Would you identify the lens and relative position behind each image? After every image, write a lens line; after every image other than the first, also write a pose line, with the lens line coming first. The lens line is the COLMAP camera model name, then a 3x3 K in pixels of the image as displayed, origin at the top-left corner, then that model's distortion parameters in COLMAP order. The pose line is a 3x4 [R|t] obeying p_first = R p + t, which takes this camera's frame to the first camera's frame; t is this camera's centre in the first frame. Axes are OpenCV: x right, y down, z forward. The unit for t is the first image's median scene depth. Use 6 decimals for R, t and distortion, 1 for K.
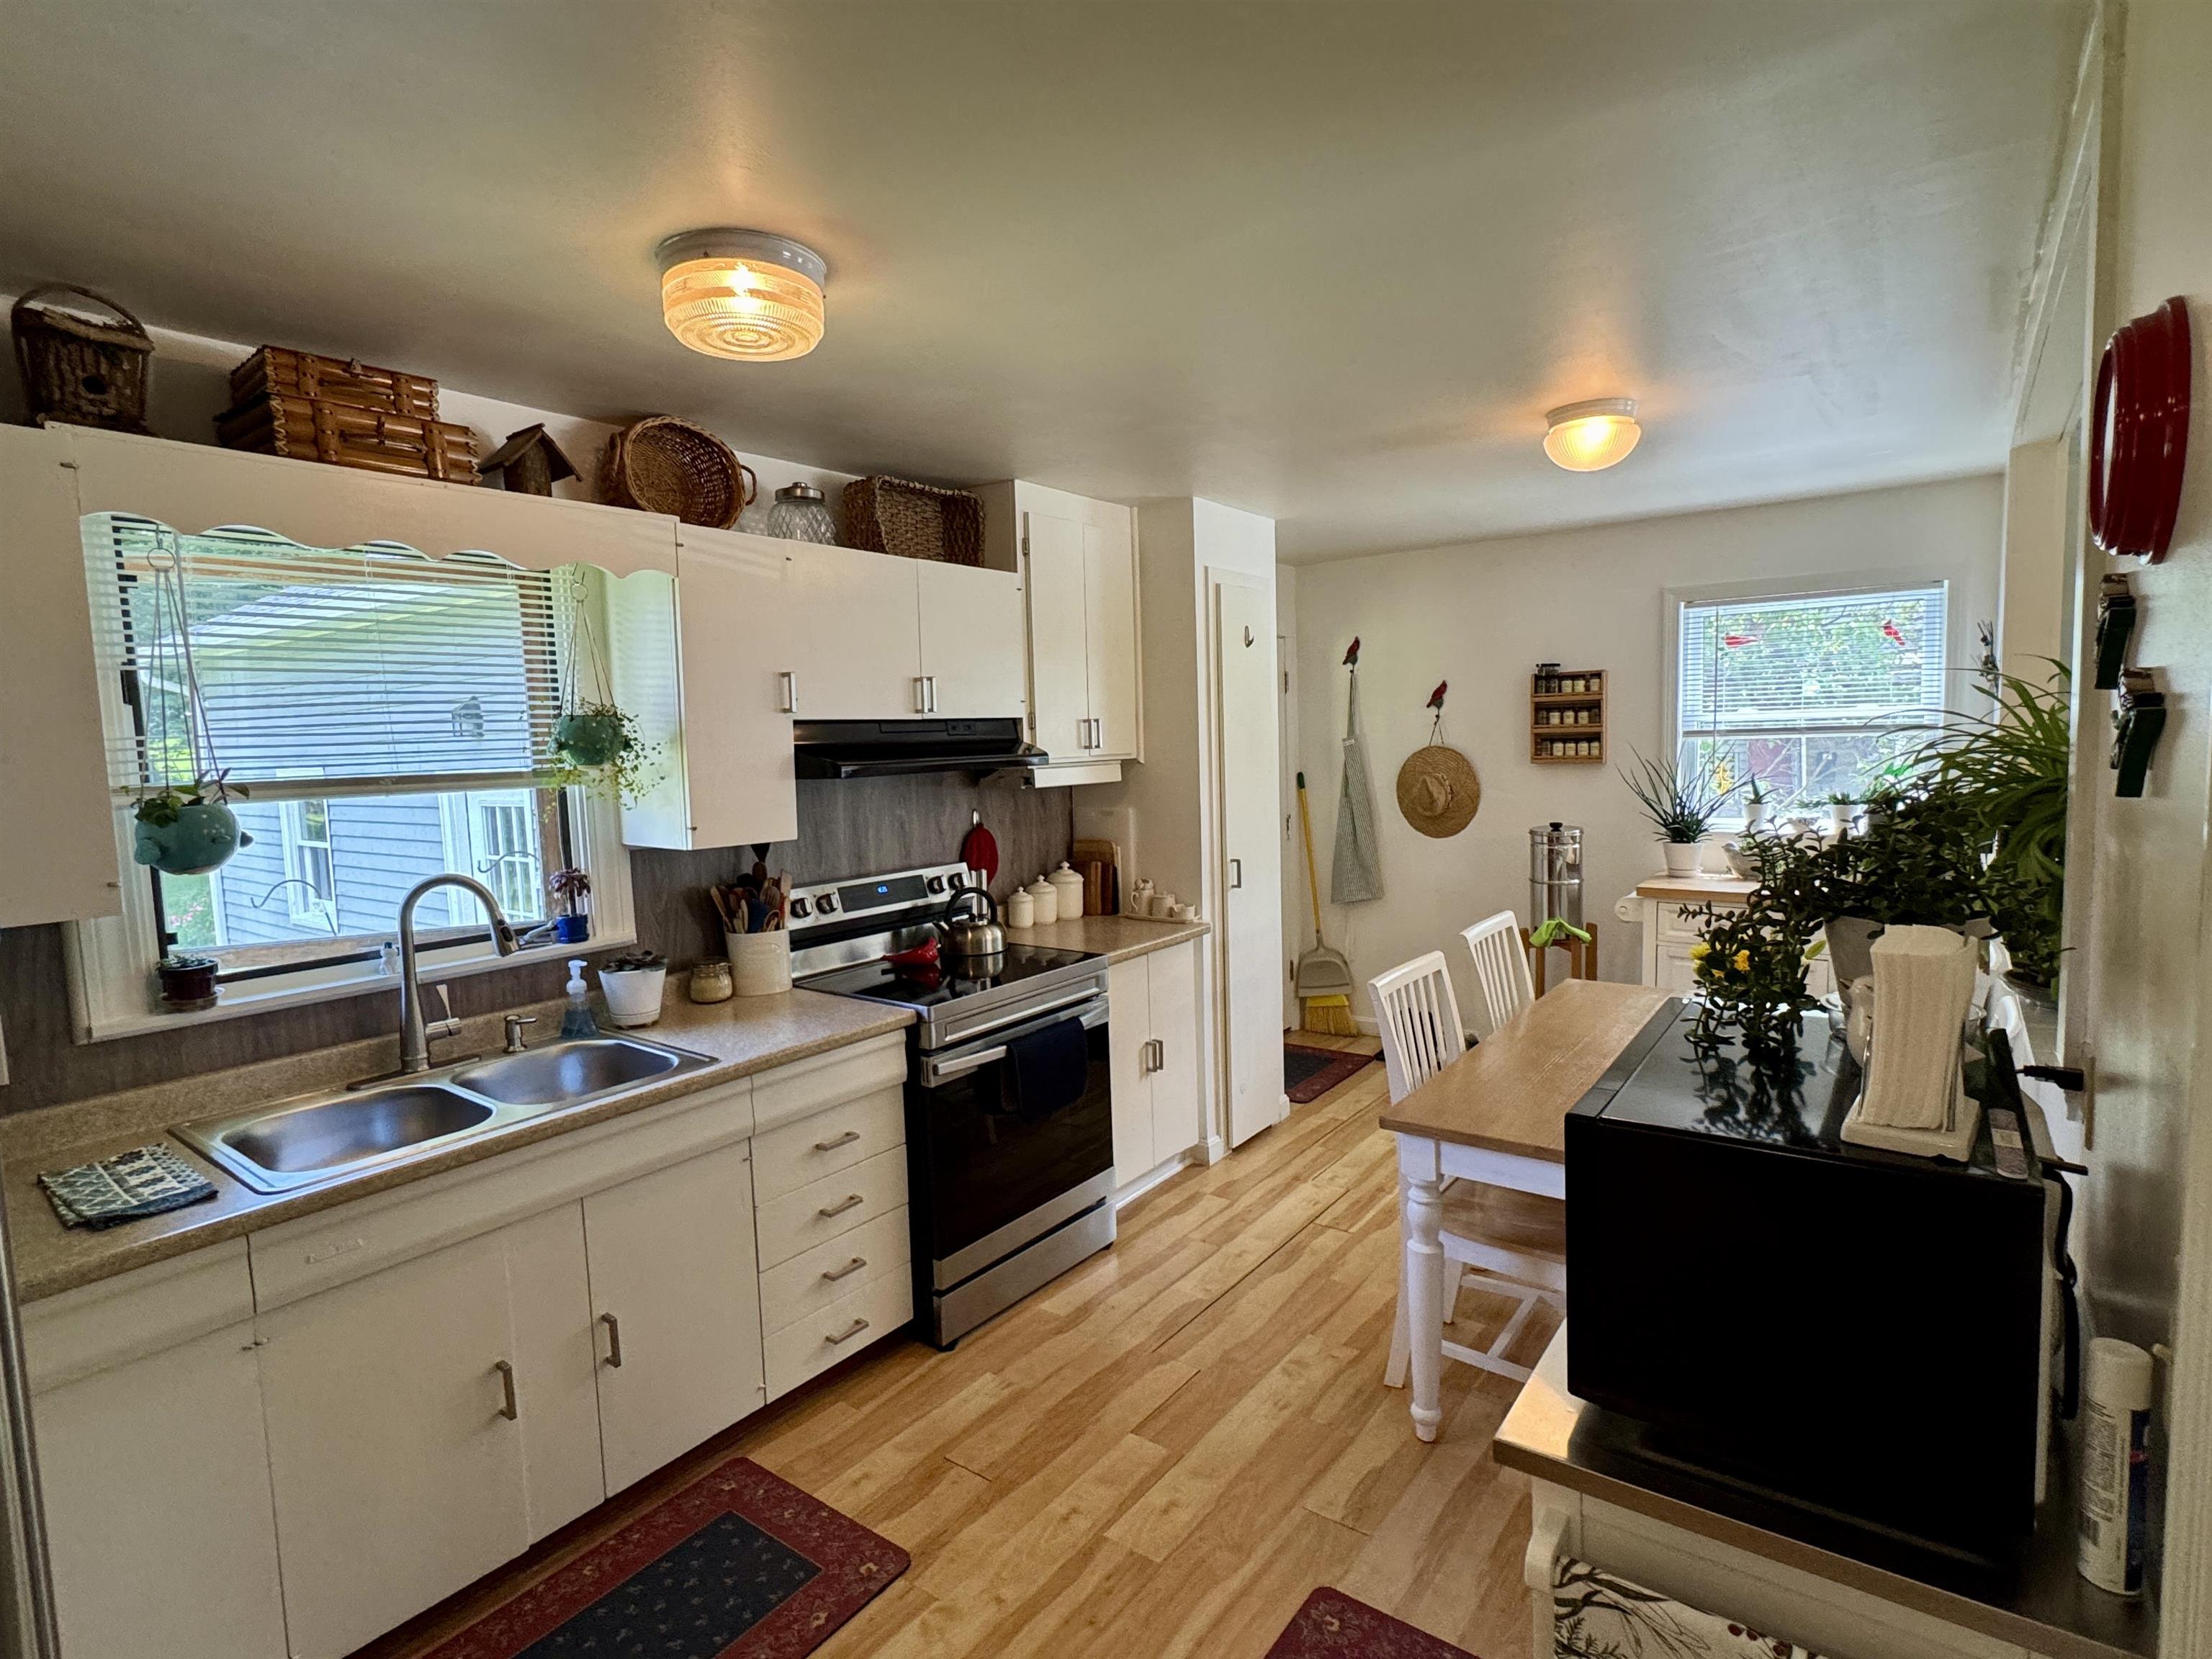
lens RADIAL K [[1111.1, 0, 1106.2], [0, 1111.1, 838.1], [0, 0, 1]] dist [-0.003148, -0.000143]
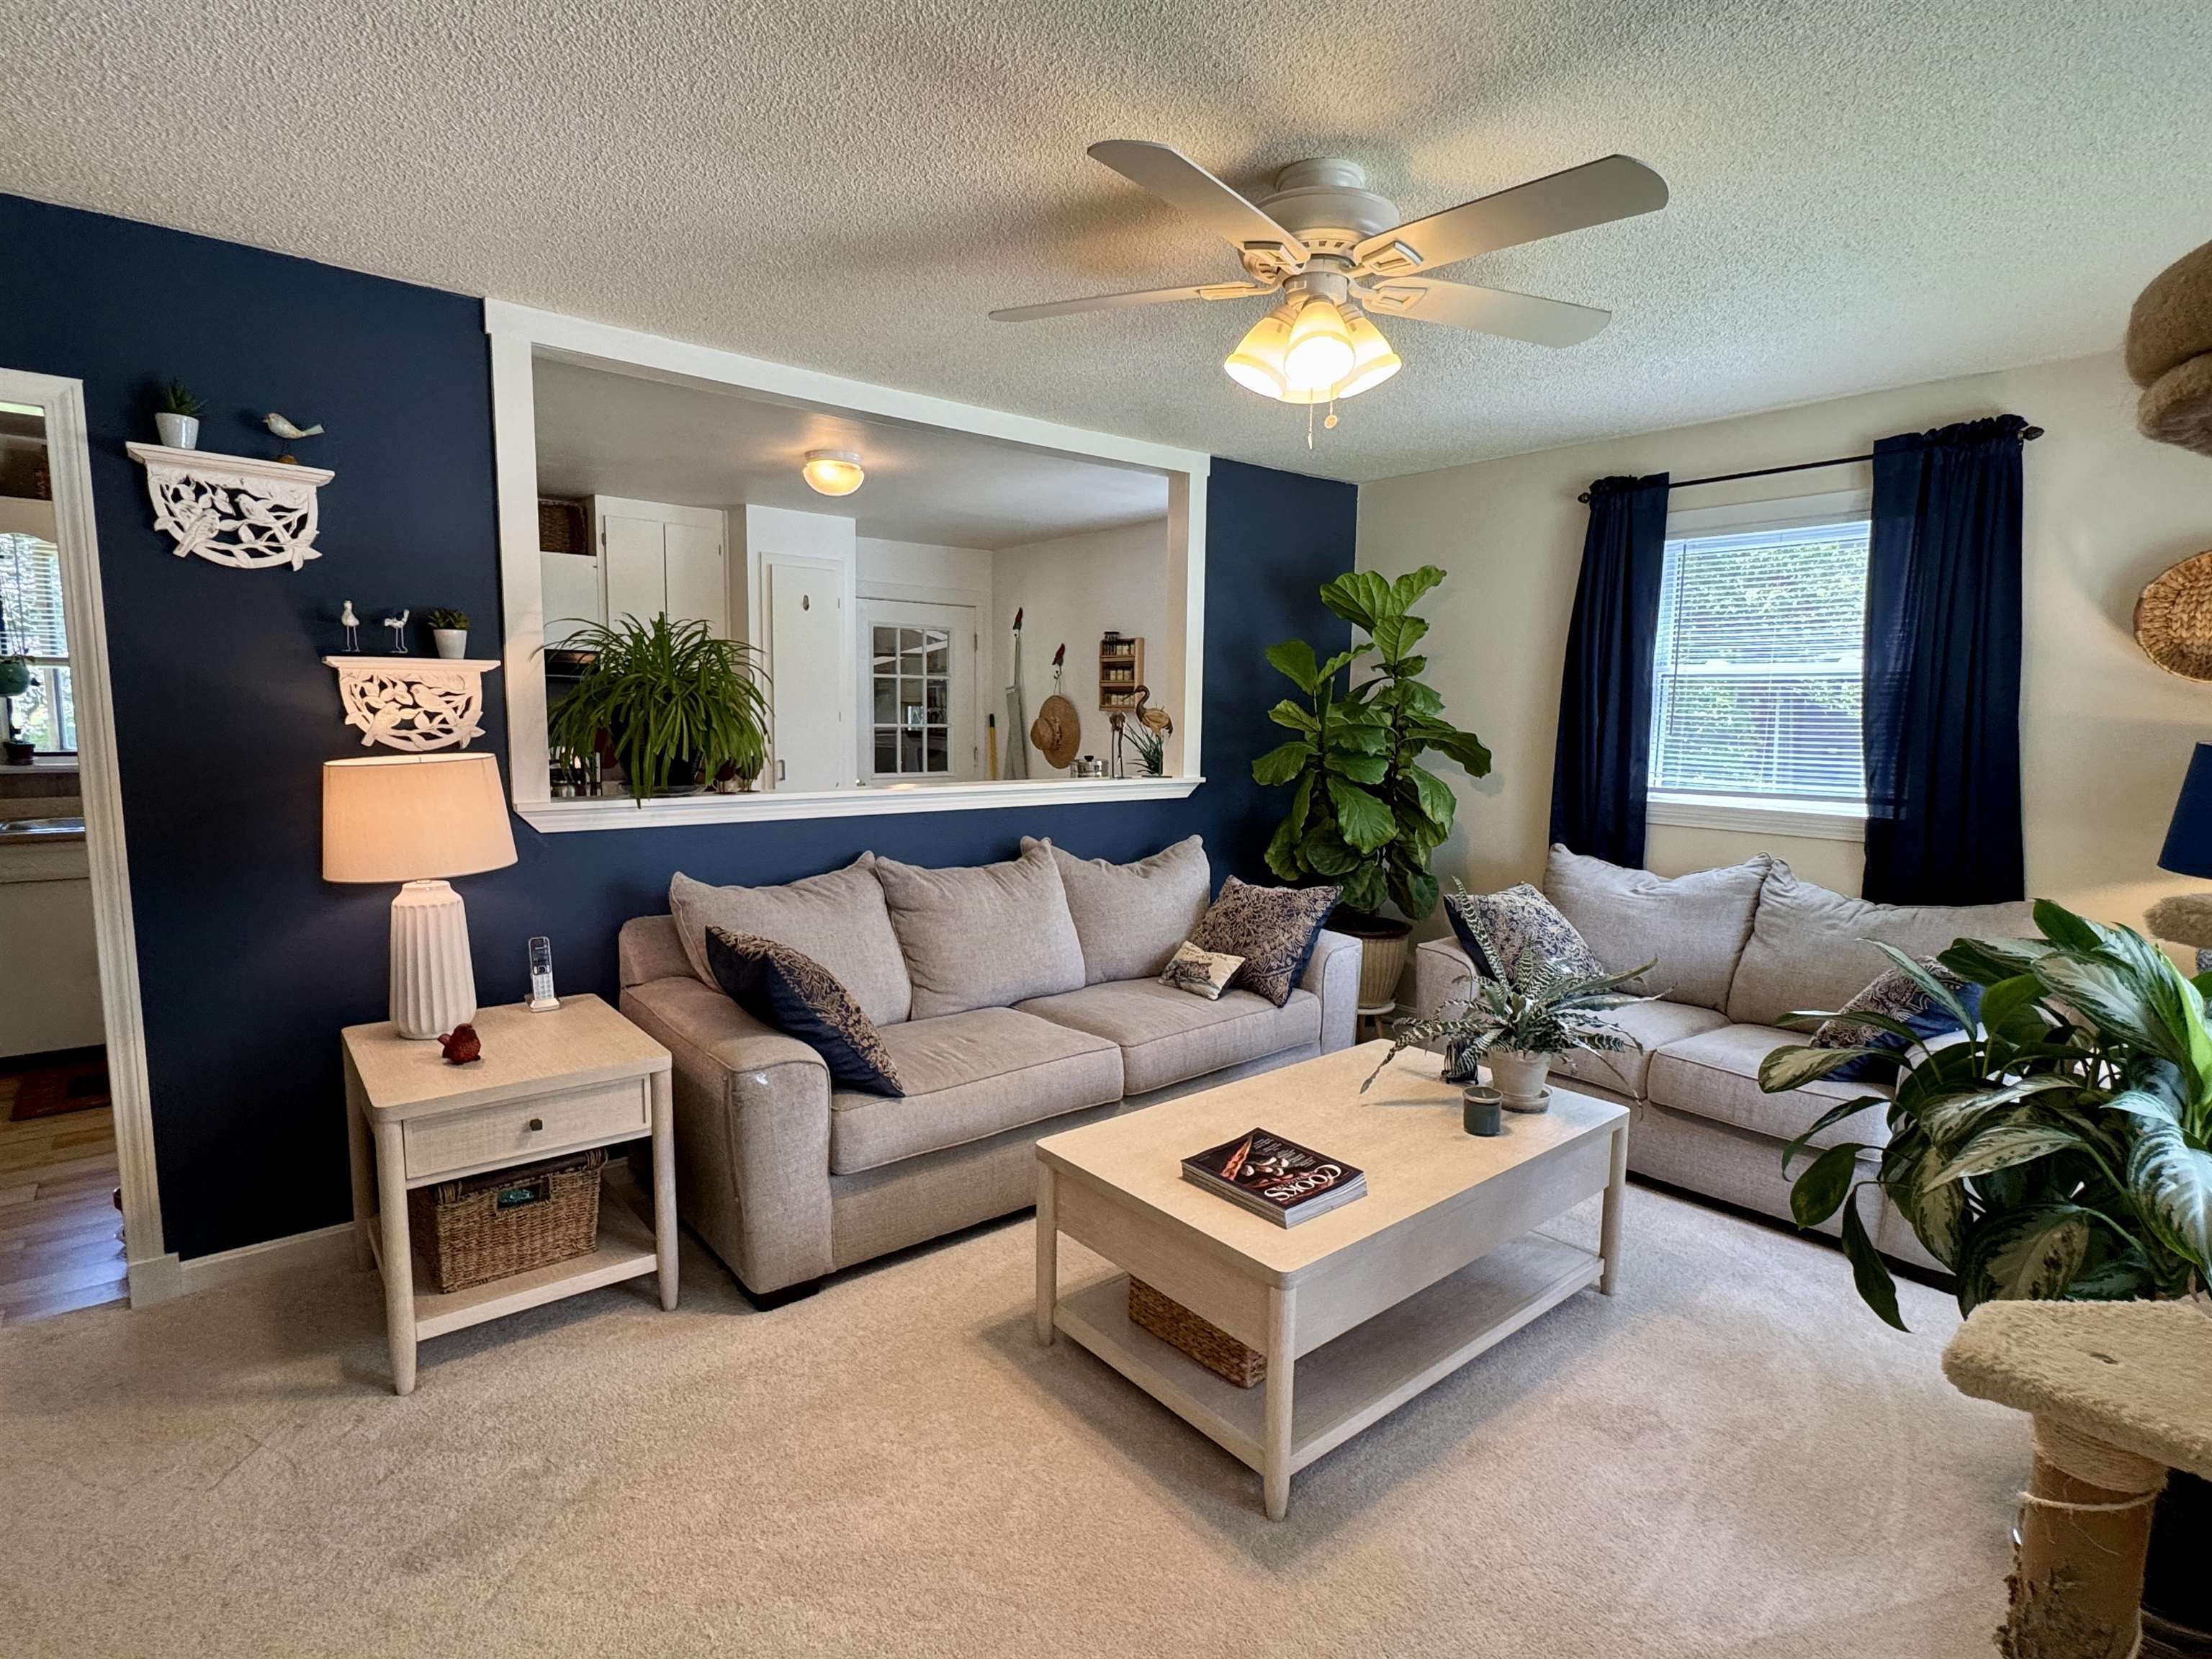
lens RADIAL K [[1111.1, 0, 1106.2], [0, 1111.1, 838.1], [0, 0, 1]] dist [-0.003148, -0.000143]
pose [[0.971287, 0.072833, -0.226489, 1.022032], [-0.067374, 0.997222, 0.031752, 0.055326], [0.228172, -0.015581, 0.973496, -0.347418]]
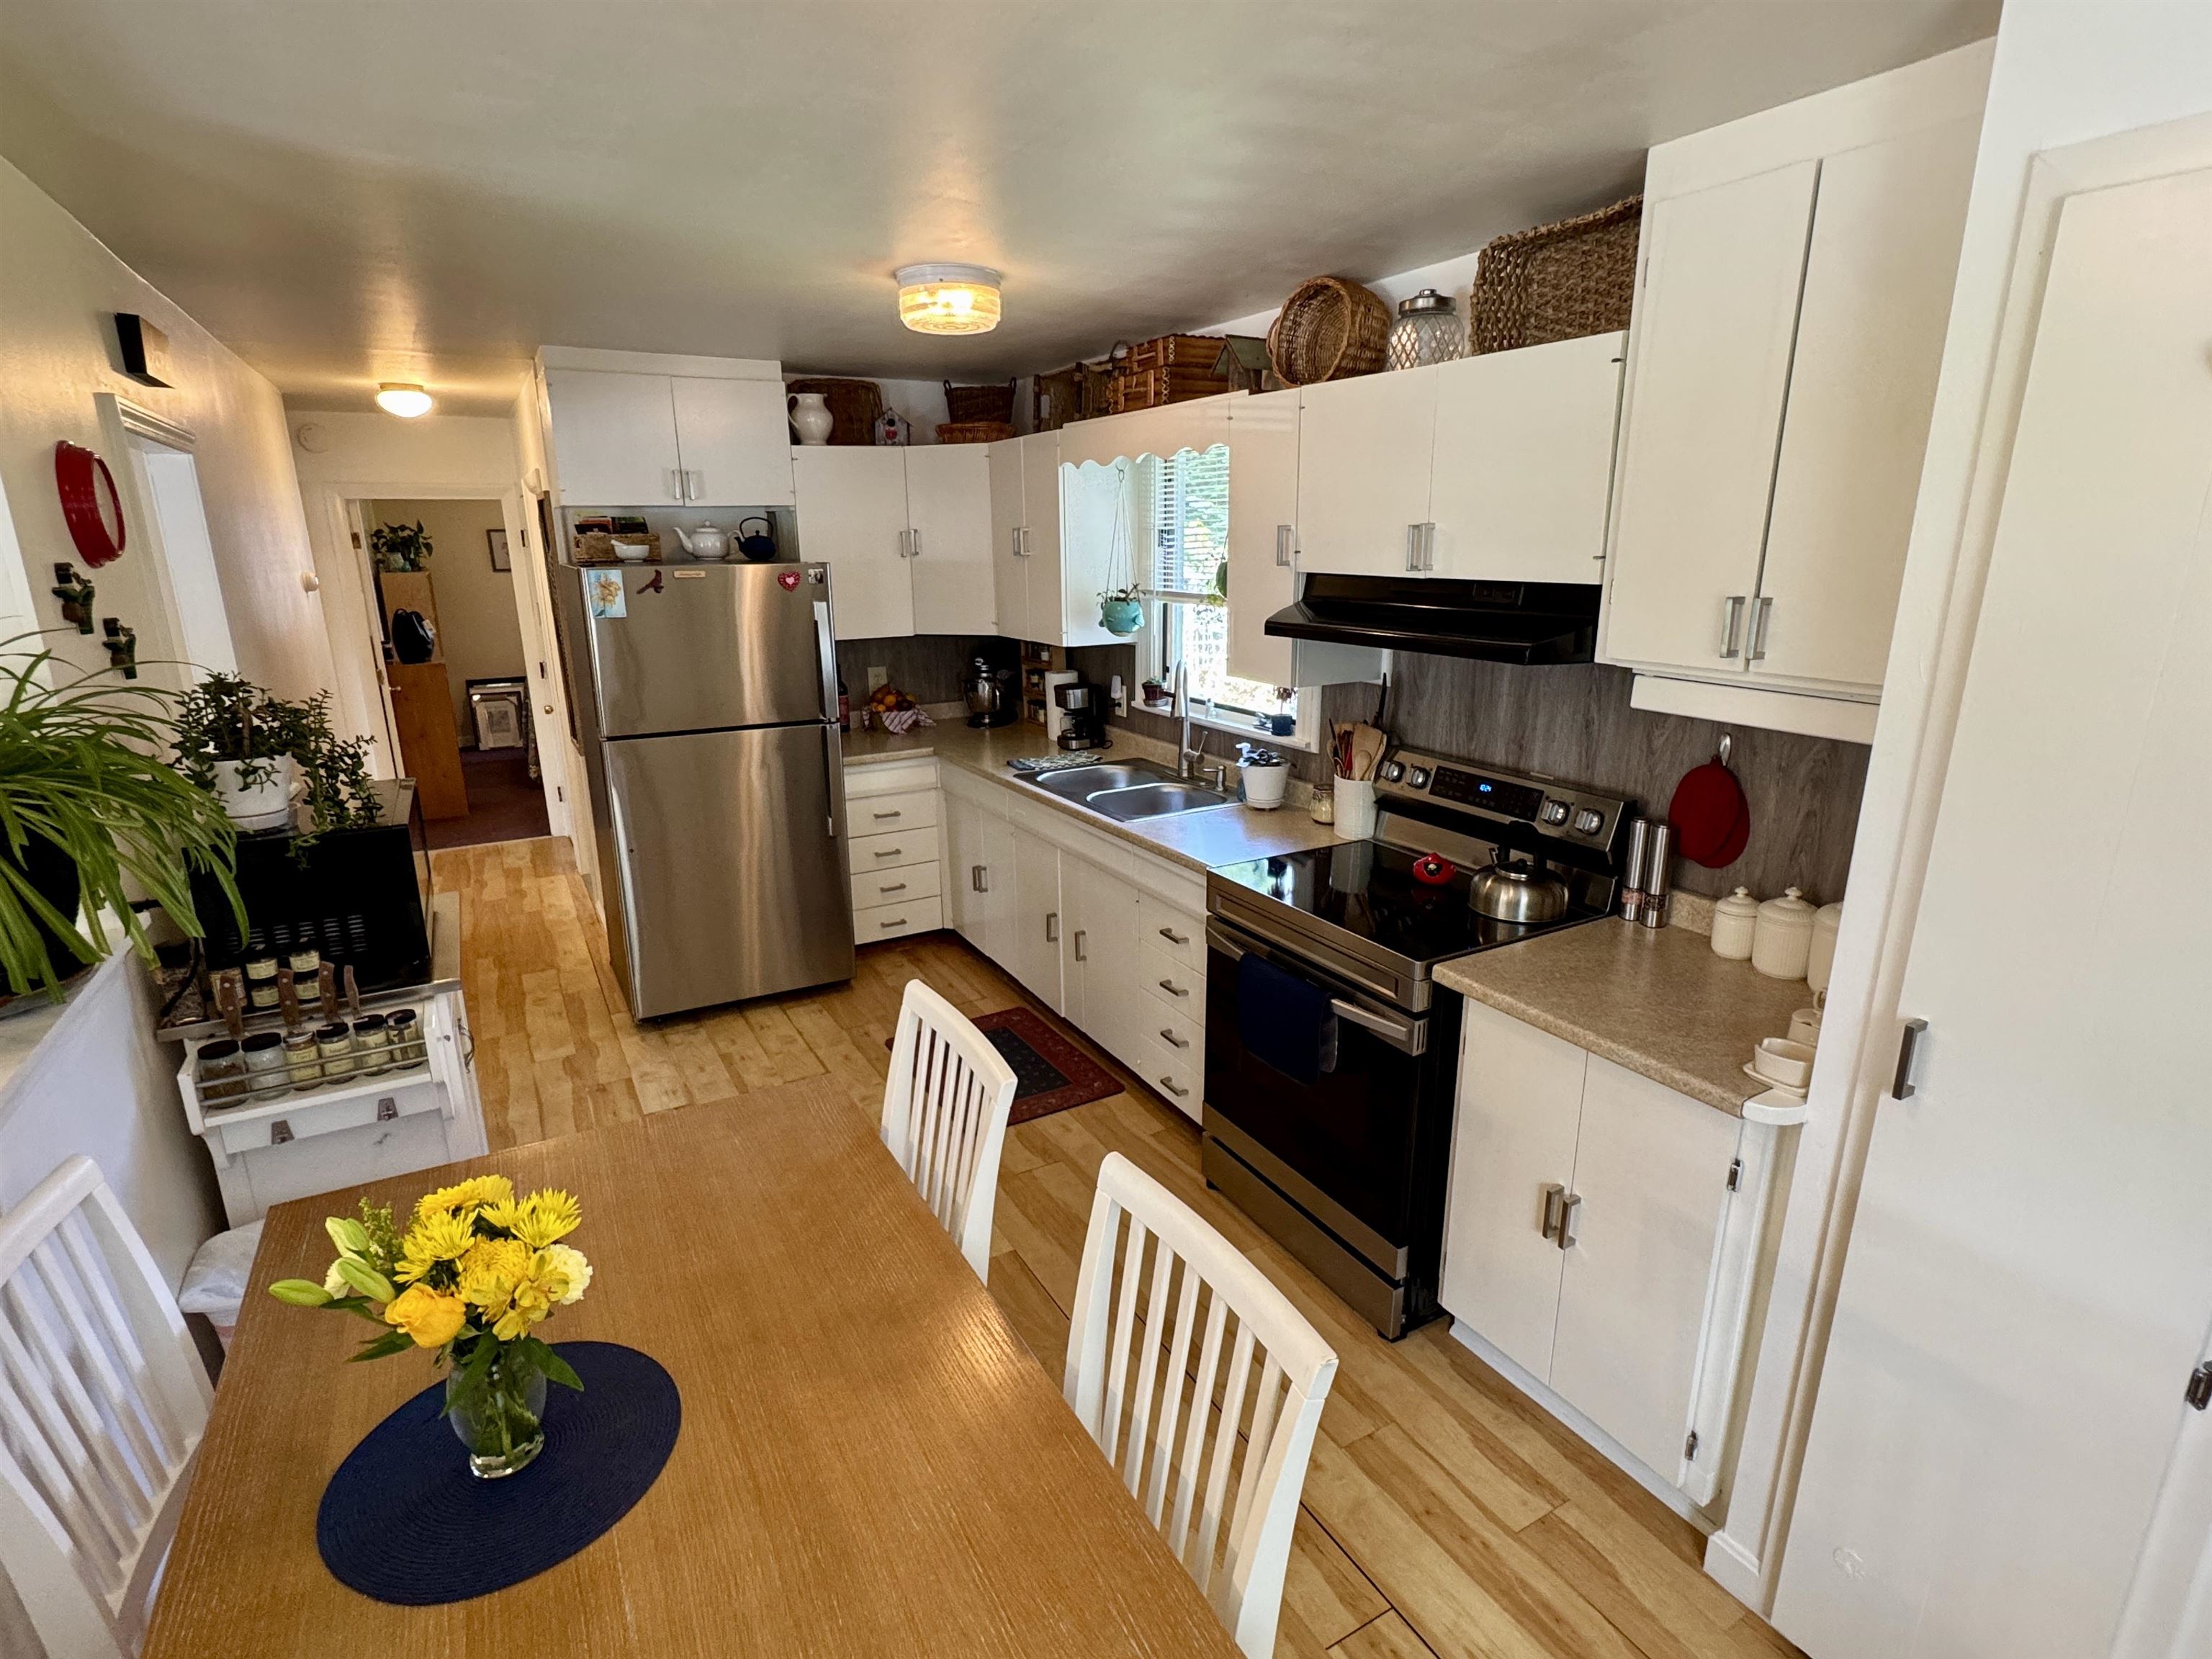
lens RADIAL K [[1111.1, 0, 1106.2], [0, 1111.1, 838.1], [0, 0, 1]] dist [-0.003148, -0.000143]
pose [[-0.406318, 0.277129, -0.870692, 0.628716], [-0.062723, 0.942190, 0.329156, -0.169291], [0.911576, 0.188355, -0.365447, 1.057923]]
